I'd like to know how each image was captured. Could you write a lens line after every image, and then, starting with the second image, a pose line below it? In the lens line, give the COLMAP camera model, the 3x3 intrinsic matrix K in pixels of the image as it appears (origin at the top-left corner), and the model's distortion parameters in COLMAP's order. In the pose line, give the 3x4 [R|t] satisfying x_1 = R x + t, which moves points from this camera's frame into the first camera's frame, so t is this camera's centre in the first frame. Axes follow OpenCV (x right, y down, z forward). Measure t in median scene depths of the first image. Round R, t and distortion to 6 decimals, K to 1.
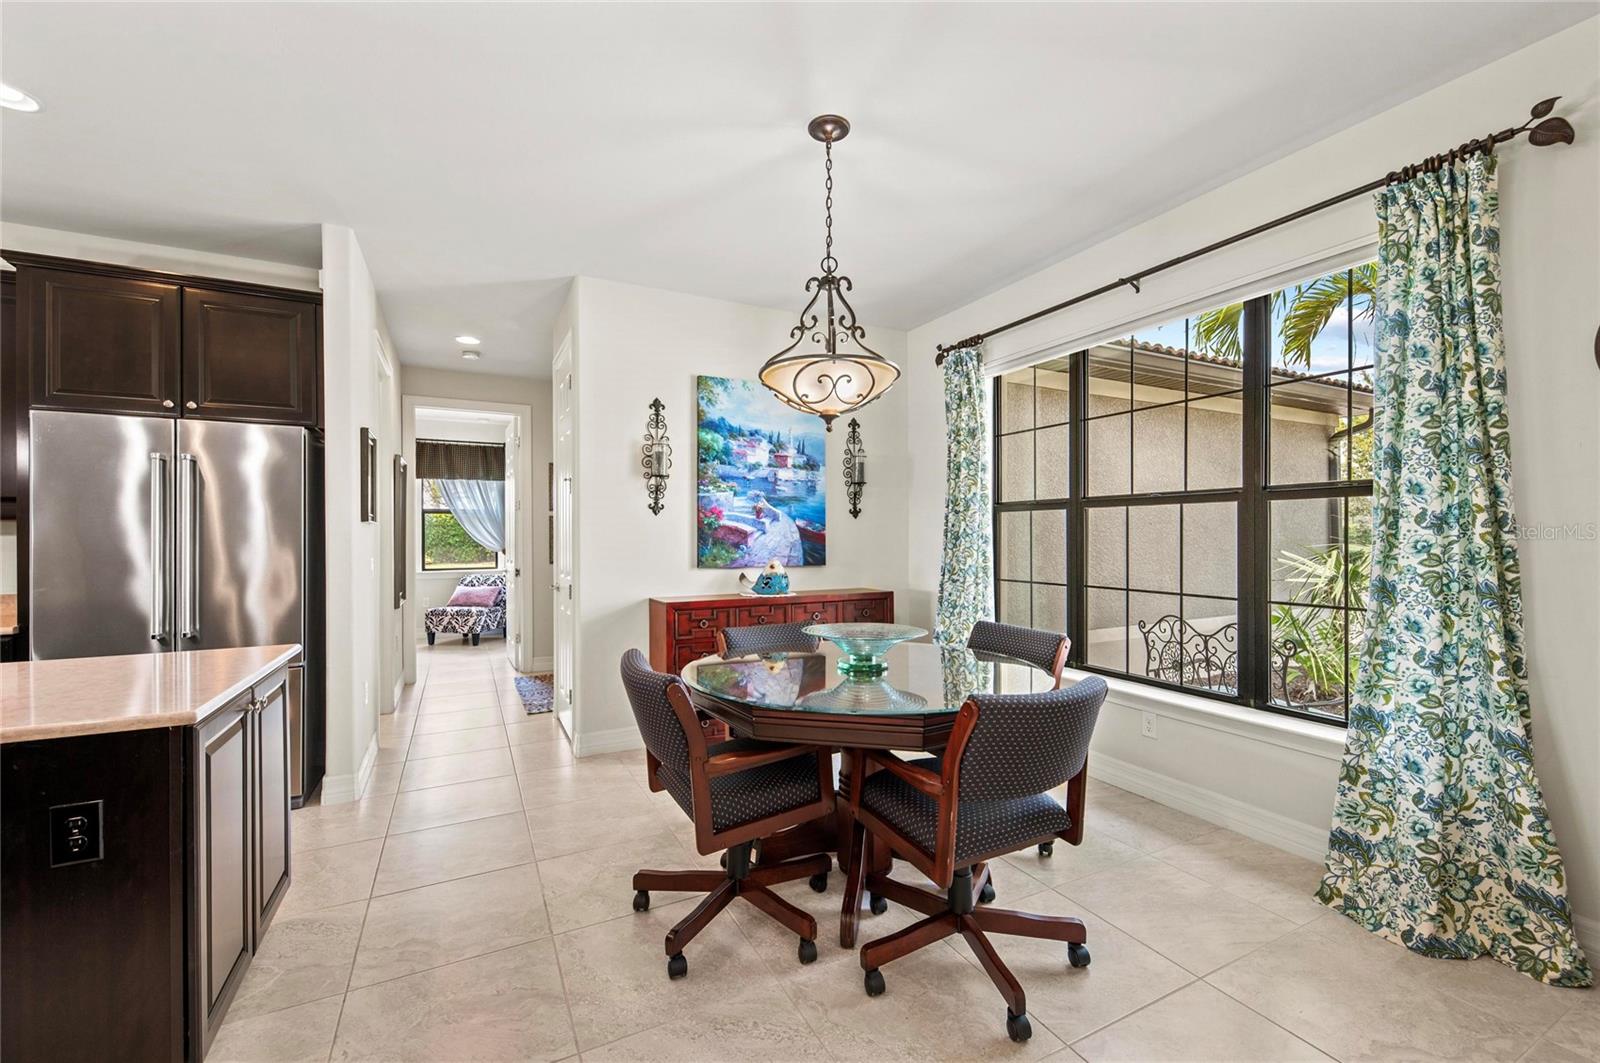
lens RADIAL K [[651.3, 0, 835.7], [0, 651.3, 534.2], [0, 0, 1]] dist [0.004932, -0.000901]
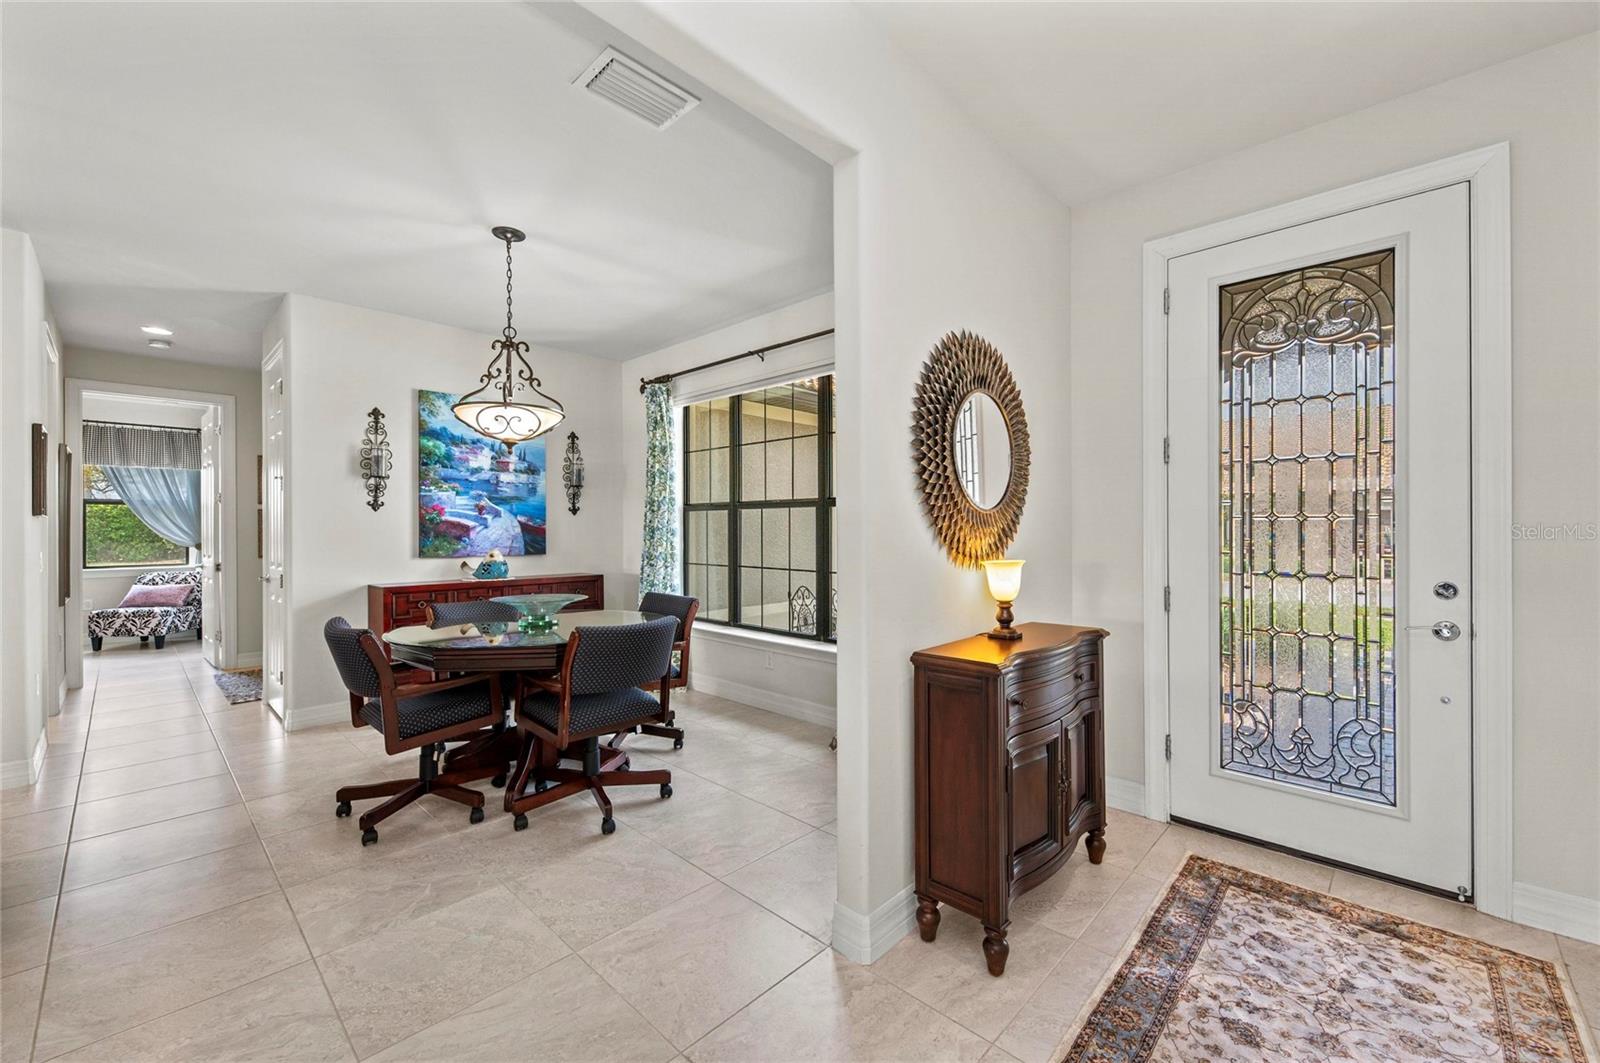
lens RADIAL K [[622.7, 0, 823.9], [0, 622.7, 527.2], [0, 0, 1]] dist [0.007219, -0.003492]
pose [[0.949029, 0.001289, 0.315185, 0.122280], [-0.000761, 0.999998, -0.001797, -0.000085], [-0.315187, 0.001466, 0.949028, -0.274107]]
